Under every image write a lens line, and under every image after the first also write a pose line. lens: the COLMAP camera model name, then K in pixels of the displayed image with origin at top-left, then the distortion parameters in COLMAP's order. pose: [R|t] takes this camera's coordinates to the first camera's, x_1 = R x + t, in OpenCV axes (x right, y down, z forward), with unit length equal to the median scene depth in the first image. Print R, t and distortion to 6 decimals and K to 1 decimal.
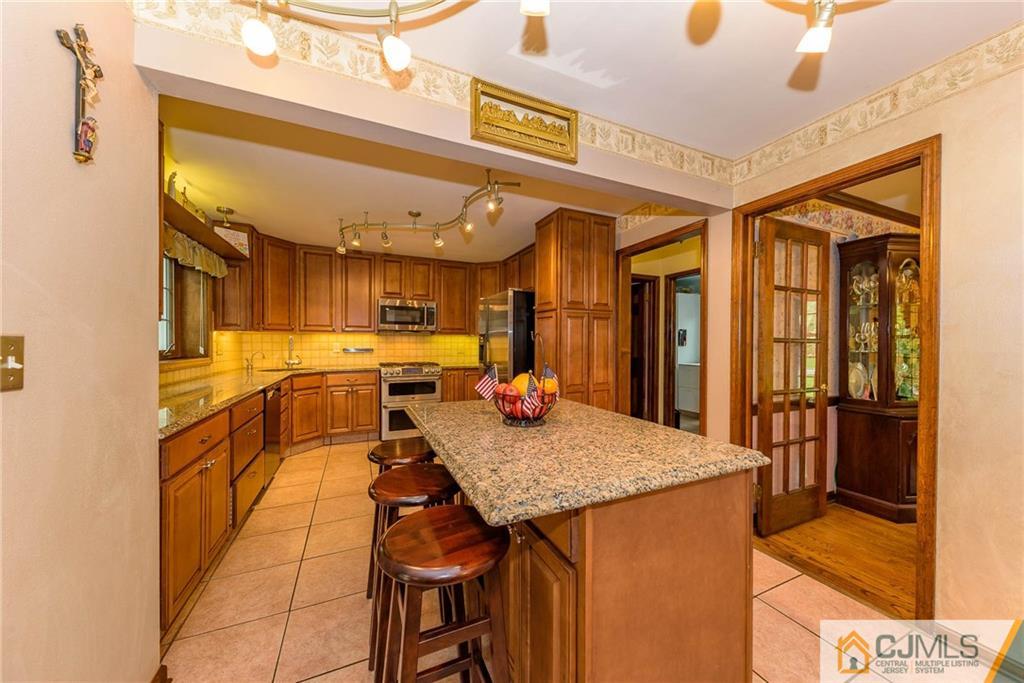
lens RADIAL K [[354.3, 0, 514.5], [0, 354.3, 342.7], [0, 0, 1]] dist [0.001215, 0.000036]
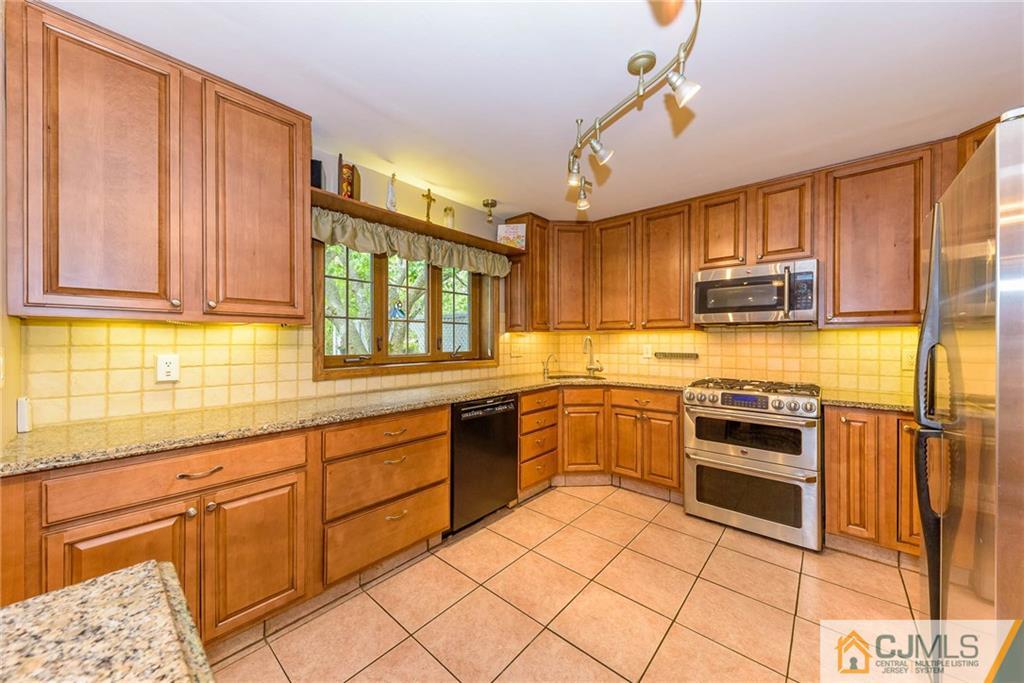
lens RADIAL K [[354.3, 0, 515.5], [0, 354.3, 340.6], [0, 0, 1]] dist [0.001215, 0.000036]
pose [[0.416165, -0.004379, -0.909278, 0.045156], [0.000465, 0.999989, -0.004603, -0.005002], [0.909289, 0.001493, 0.416163, 0.504971]]
